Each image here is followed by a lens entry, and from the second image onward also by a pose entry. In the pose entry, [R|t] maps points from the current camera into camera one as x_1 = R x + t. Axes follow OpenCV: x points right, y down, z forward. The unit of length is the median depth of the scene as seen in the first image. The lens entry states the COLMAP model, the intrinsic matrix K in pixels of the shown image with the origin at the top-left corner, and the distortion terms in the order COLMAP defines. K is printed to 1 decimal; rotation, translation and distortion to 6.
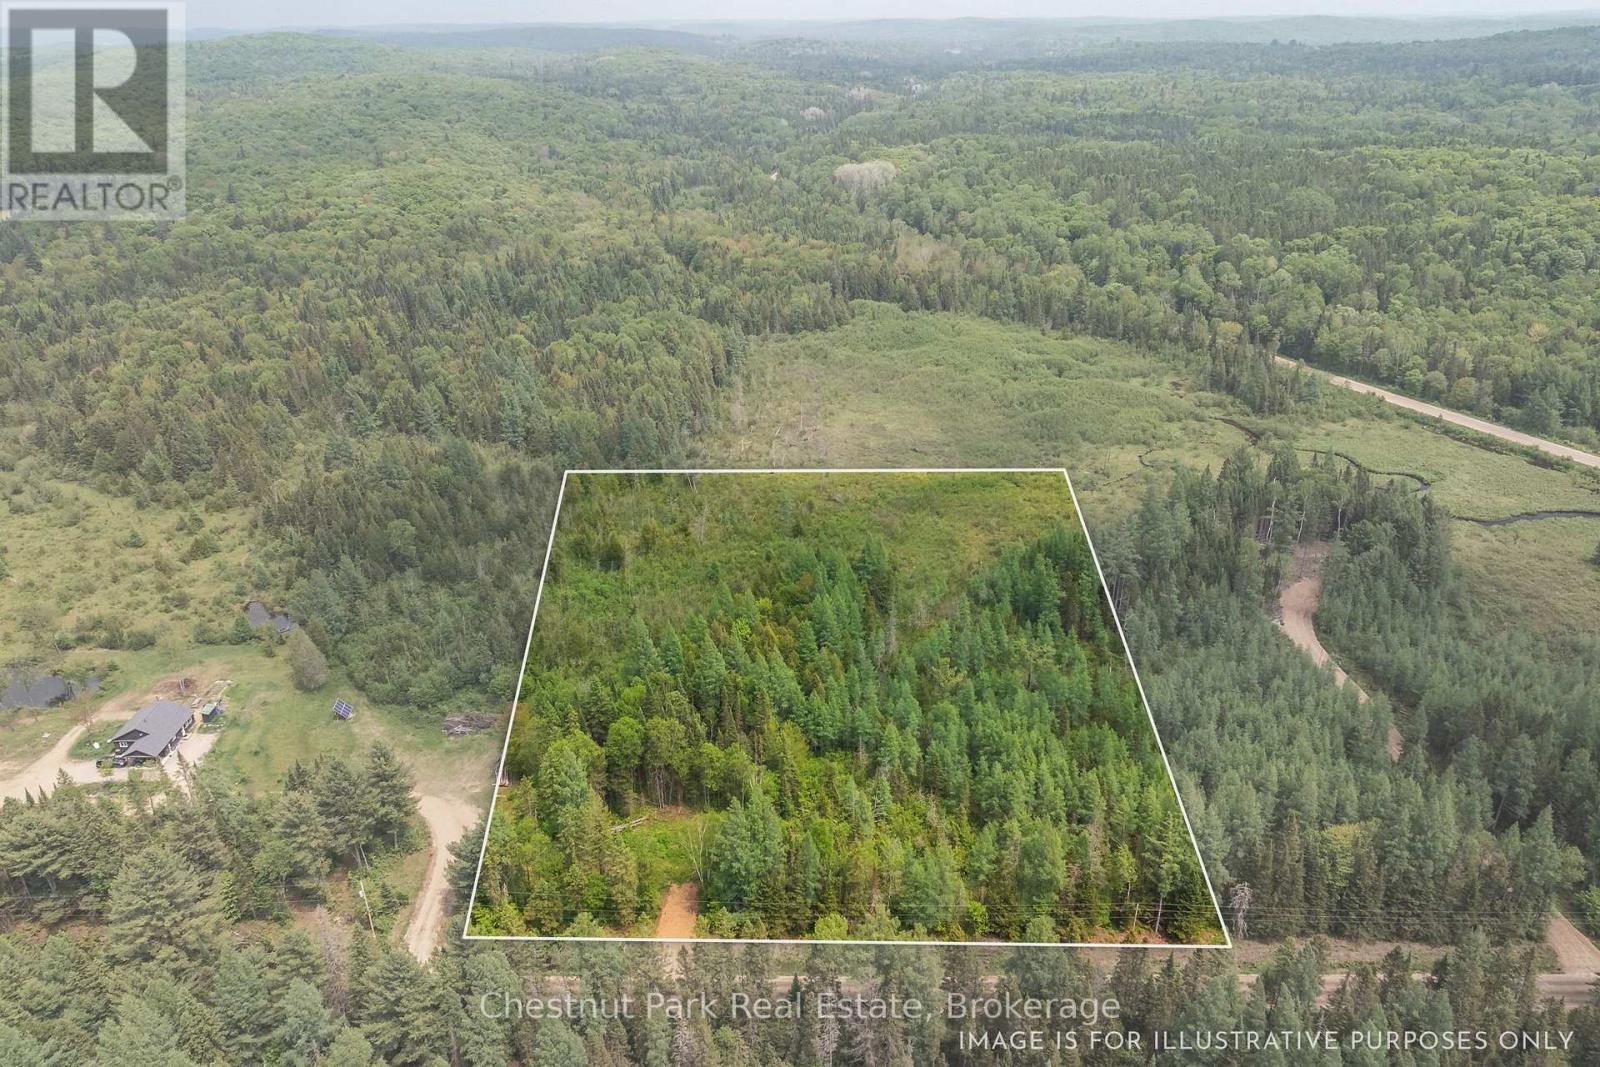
lens RADIAL K [[1204.8, 0, 798.7], [0, 1204.8, 557.3], [0, 0, 1]] dist [0.021625, -0.055230]
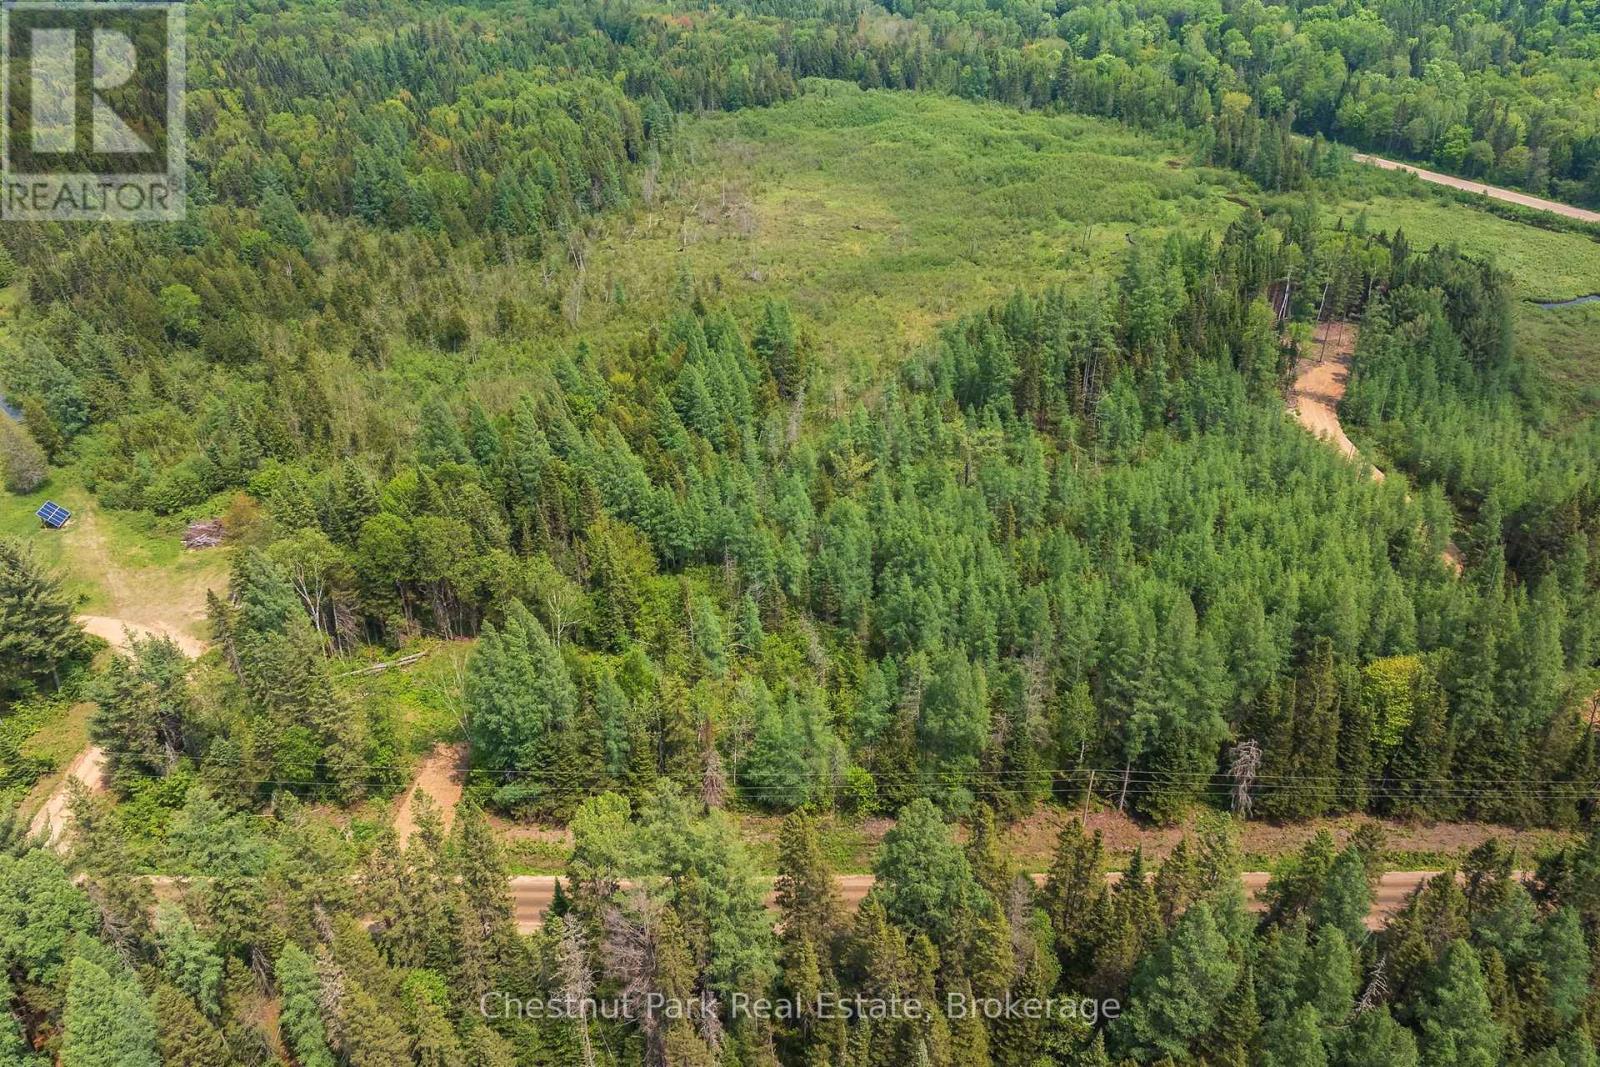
lens RADIAL K [[1210.3, 0, 800.0], [0, 1210.3, 533.5], [0, 0, 1]] dist [-0.001662, 0.000757]
pose [[0.999954, -0.000432, 0.009597, 0.073332], [-0.000513, 0.995154, 0.098331, 0.058402], [-0.009593, -0.098332, 0.995107, 0.226083]]
